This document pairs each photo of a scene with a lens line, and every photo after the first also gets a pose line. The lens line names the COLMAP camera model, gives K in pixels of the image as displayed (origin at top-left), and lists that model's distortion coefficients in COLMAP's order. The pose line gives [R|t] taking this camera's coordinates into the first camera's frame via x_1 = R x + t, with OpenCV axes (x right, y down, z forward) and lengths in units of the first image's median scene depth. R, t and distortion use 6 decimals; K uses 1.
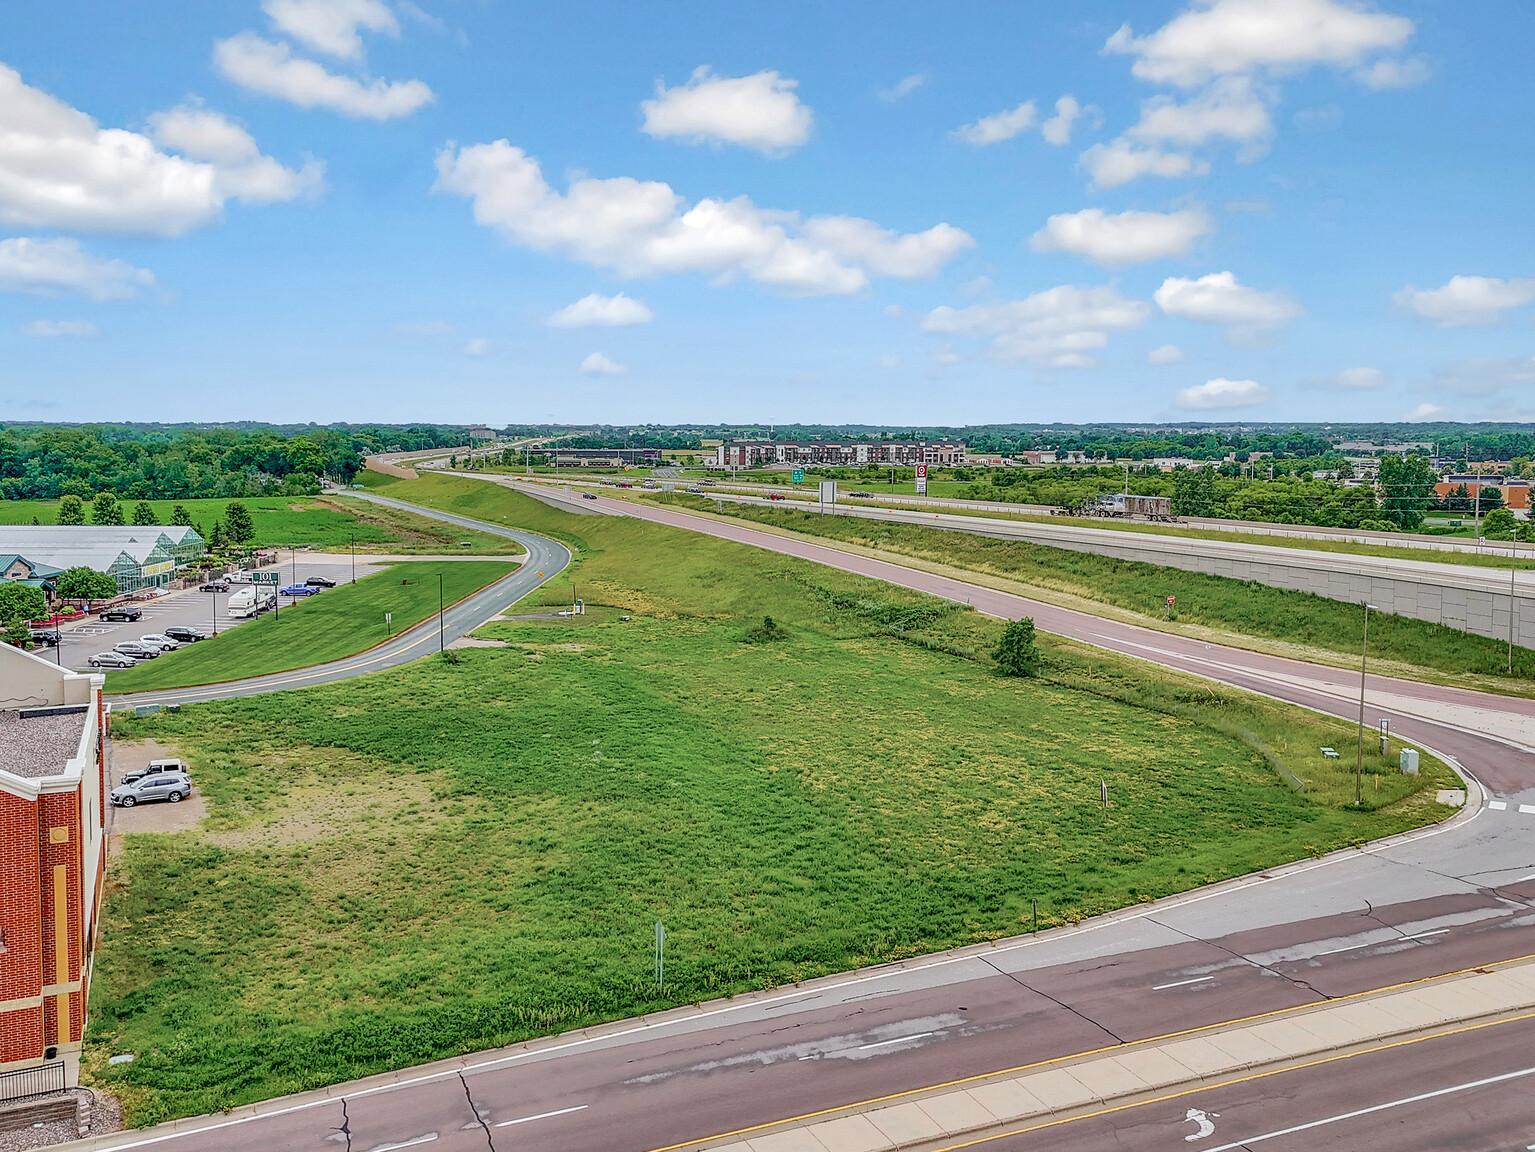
lens RADIAL K [[1243.7, 0, 668.1], [0, 1243.7, 574.6], [0, 0, 1]] dist [0.077742, -0.075048]
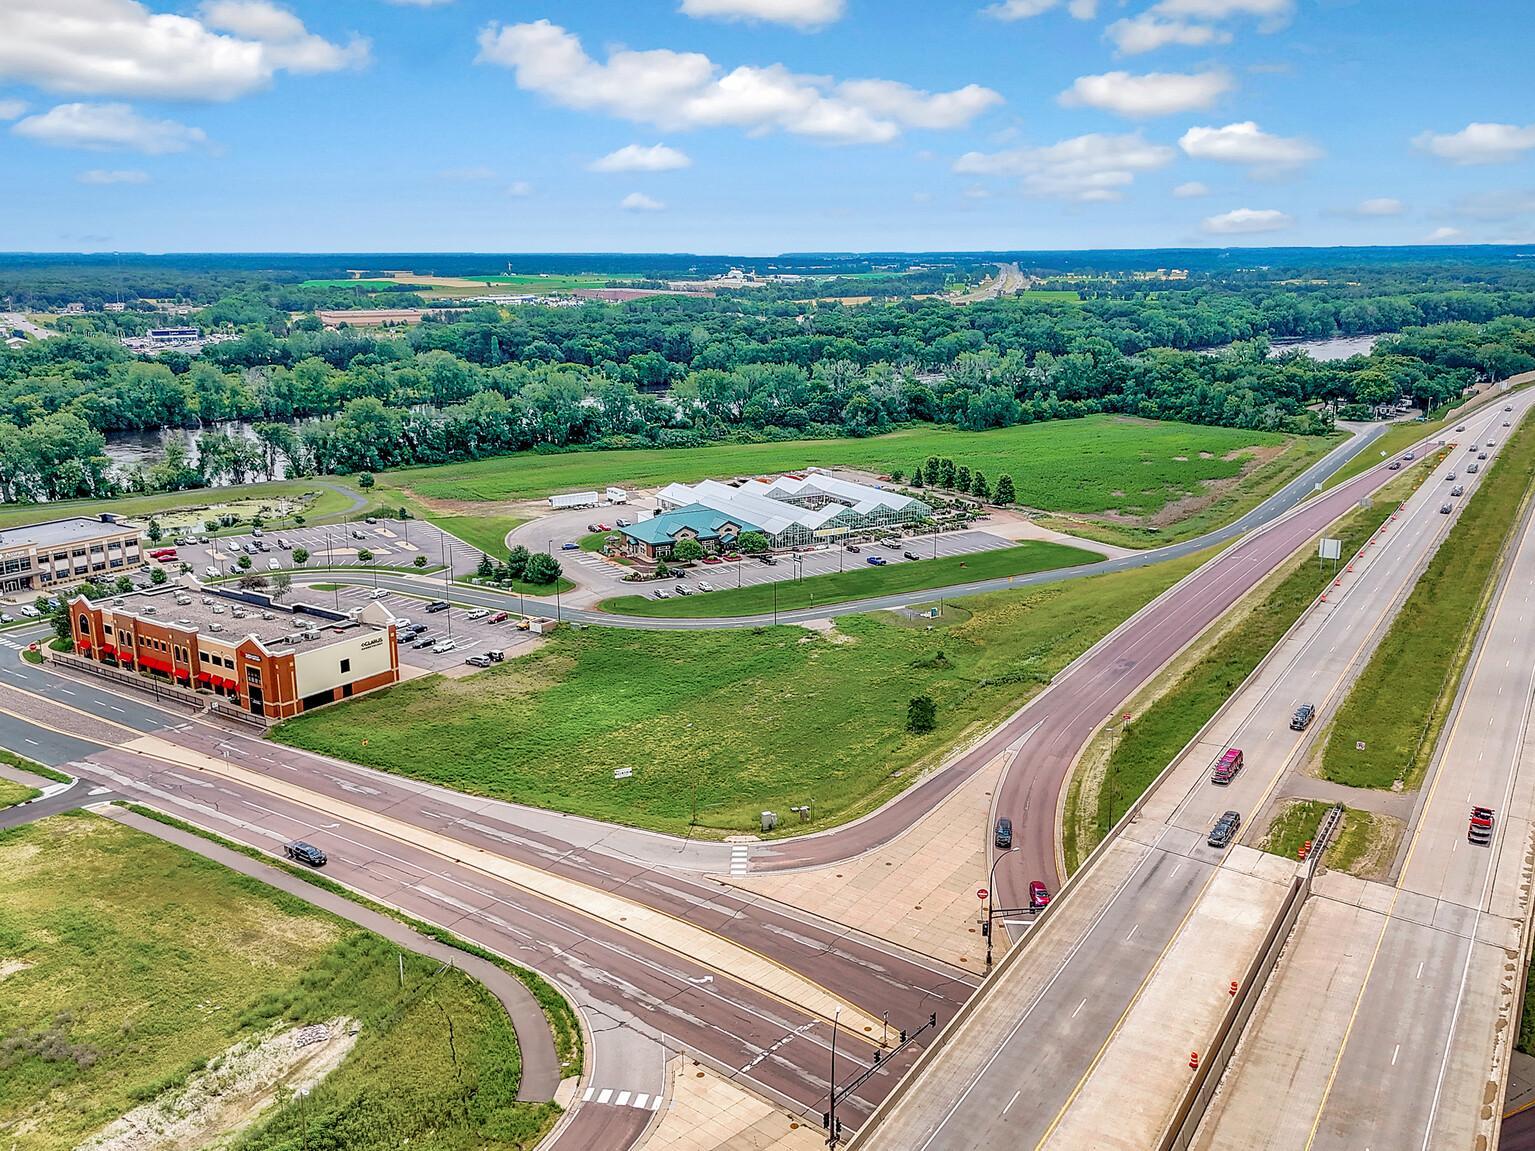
lens RADIAL K [[1212.2, 0, 767.5], [0, 1212.2, 575.5], [0, 0, 1]] dist [0.092056, -0.125621]
pose [[0.571136, 0.191401, -0.798229, 1.634037], [-0.091360, 0.981216, 0.169910, -0.415741], [0.815756, -0.024115, 0.577894, 0.013816]]
